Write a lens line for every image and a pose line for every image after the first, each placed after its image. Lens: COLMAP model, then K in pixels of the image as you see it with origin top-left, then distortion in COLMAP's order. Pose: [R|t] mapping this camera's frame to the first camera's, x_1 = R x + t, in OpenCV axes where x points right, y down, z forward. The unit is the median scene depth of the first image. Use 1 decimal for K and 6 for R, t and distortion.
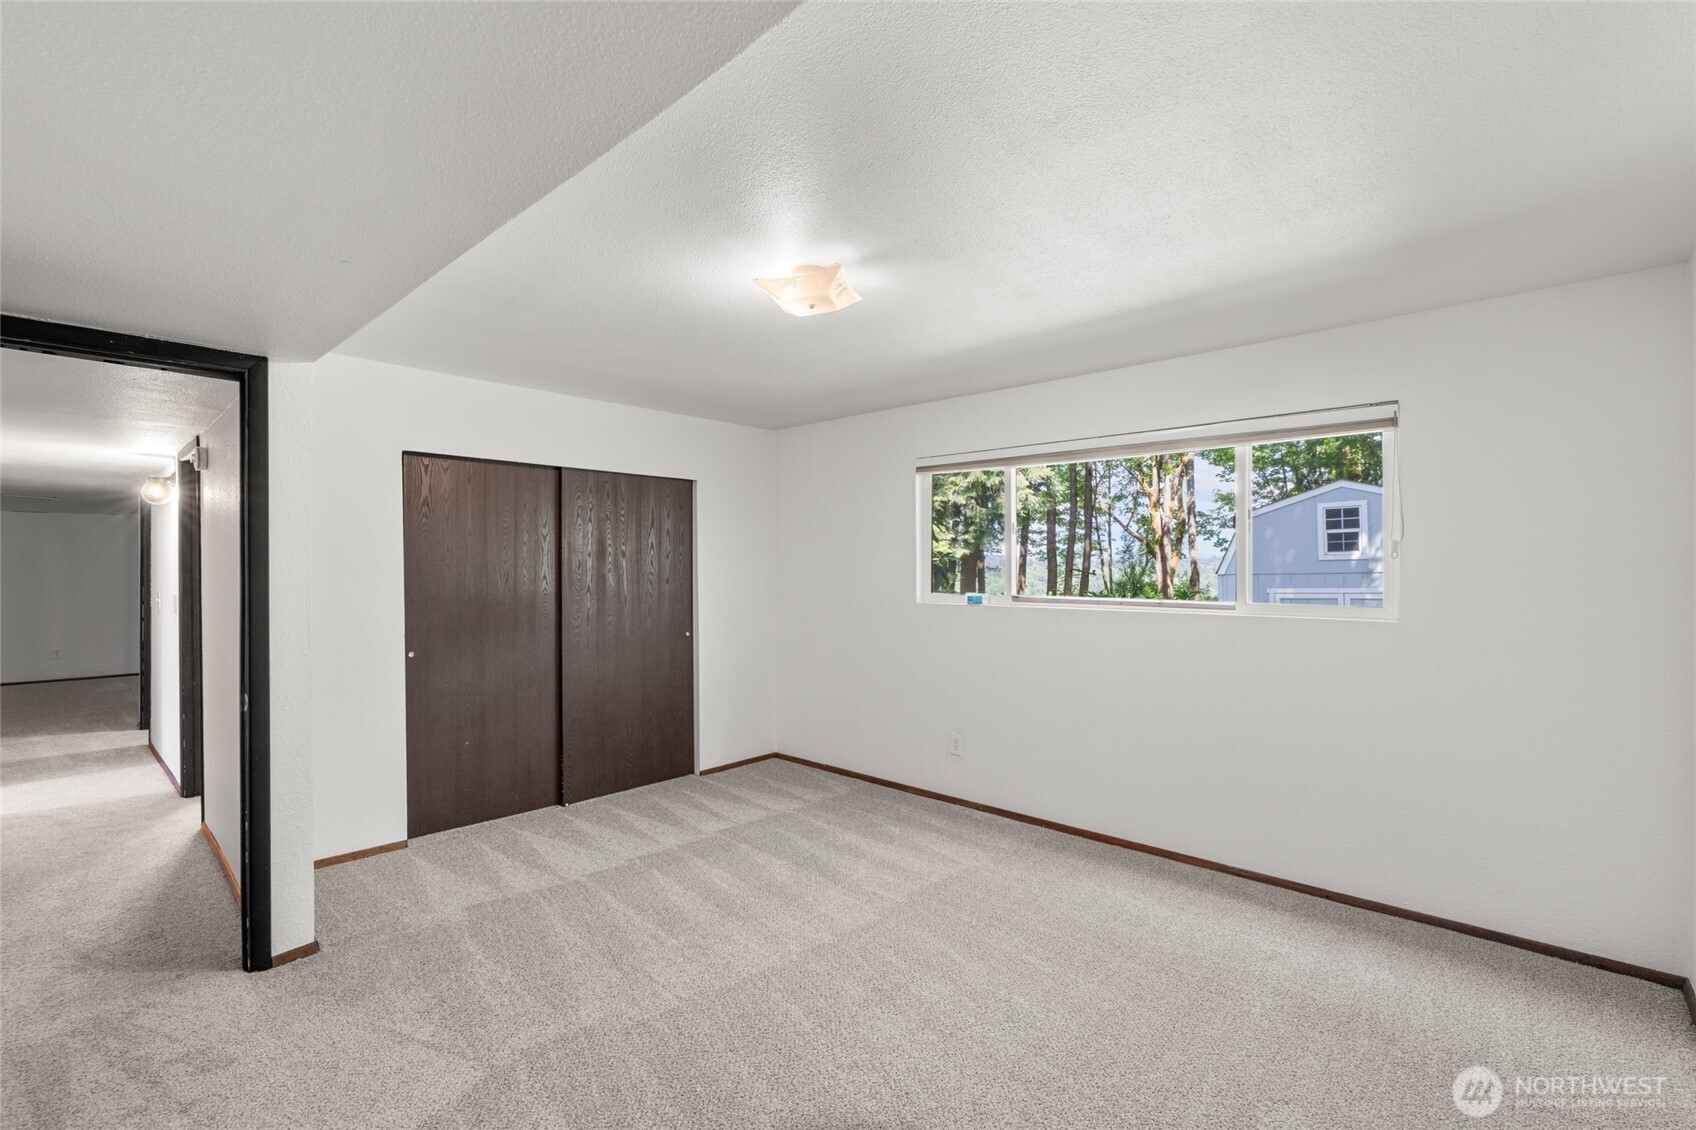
lens RADIAL K [[763.3, 0, 848.5], [0, 763.3, 571.7], [0, 0, 1]] dist [-0.000964, -0.000041]
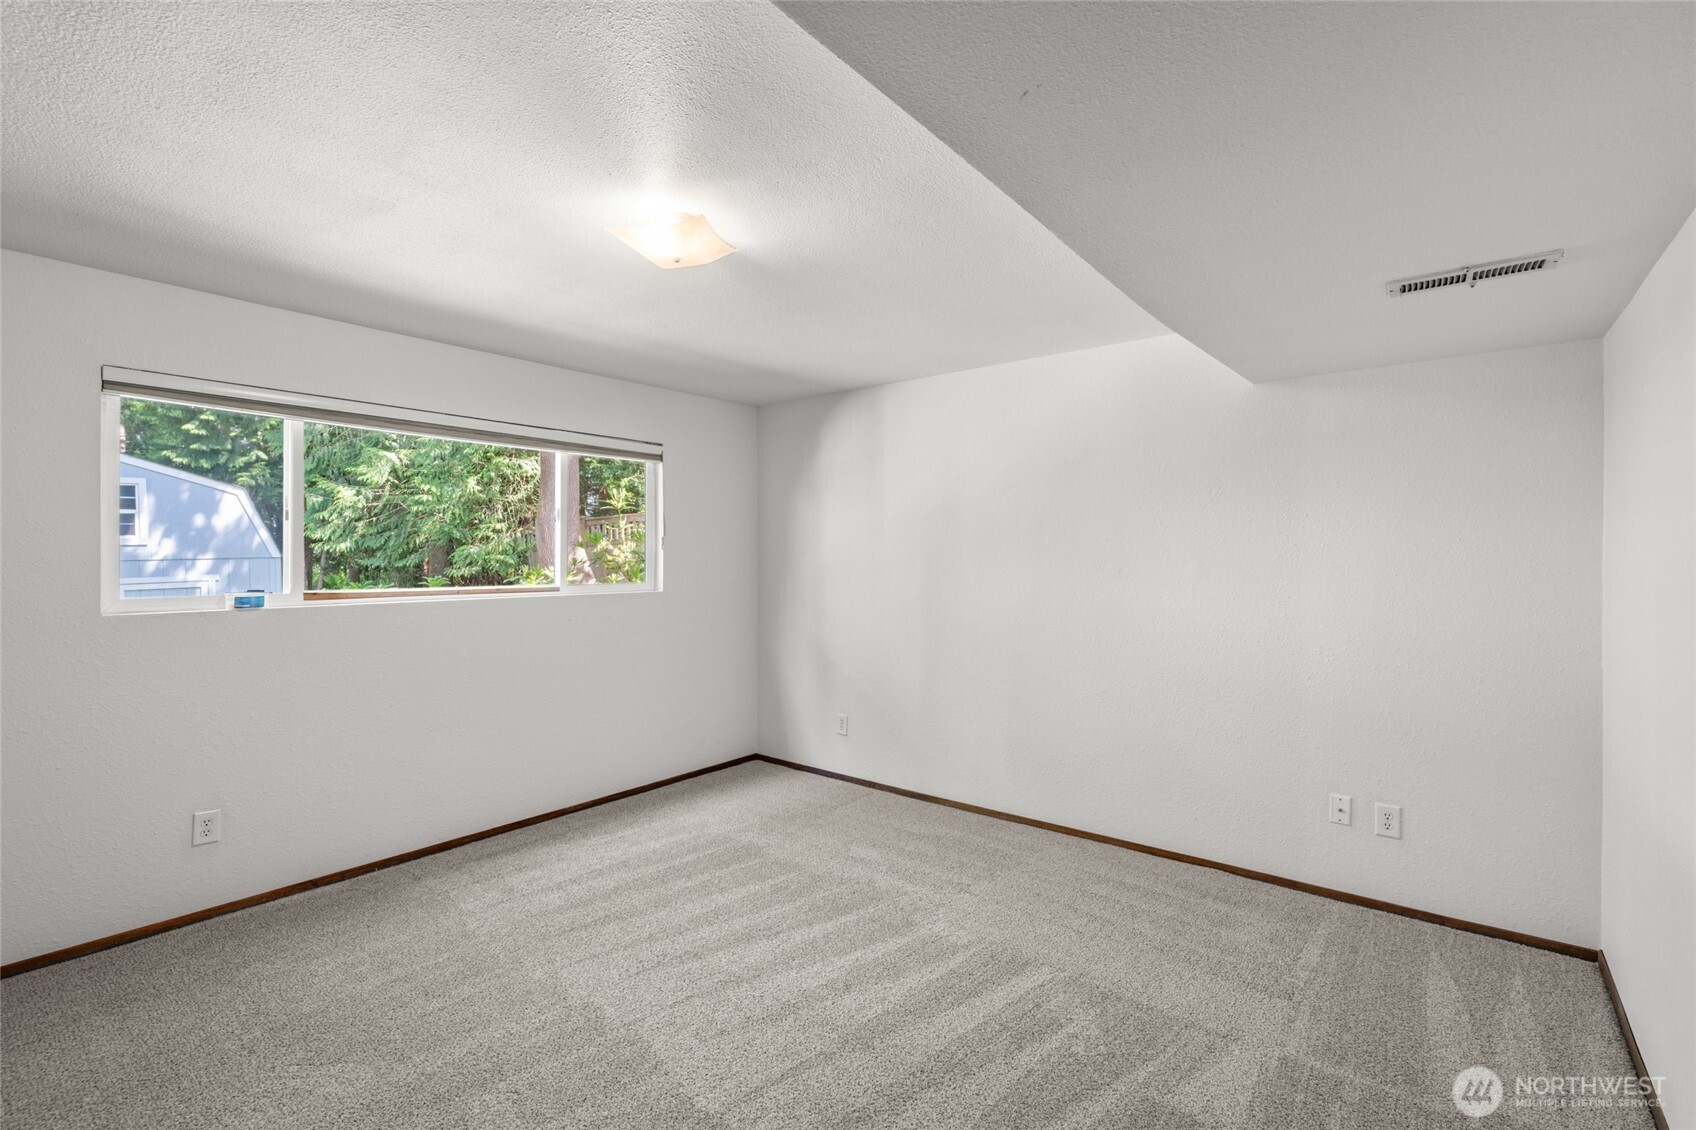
lens RADIAL K [[752.4, 0, 859.2], [0, 752.4, 557.6], [0, 0, 1]] dist [-0.002151, -0.000038]
pose [[-0.073209, -0.004532, 0.997306, -0.635504], [0.004468, 0.999978, 0.004873, -0.004974], [-0.997307, 0.004813, -0.073187, 0.582095]]
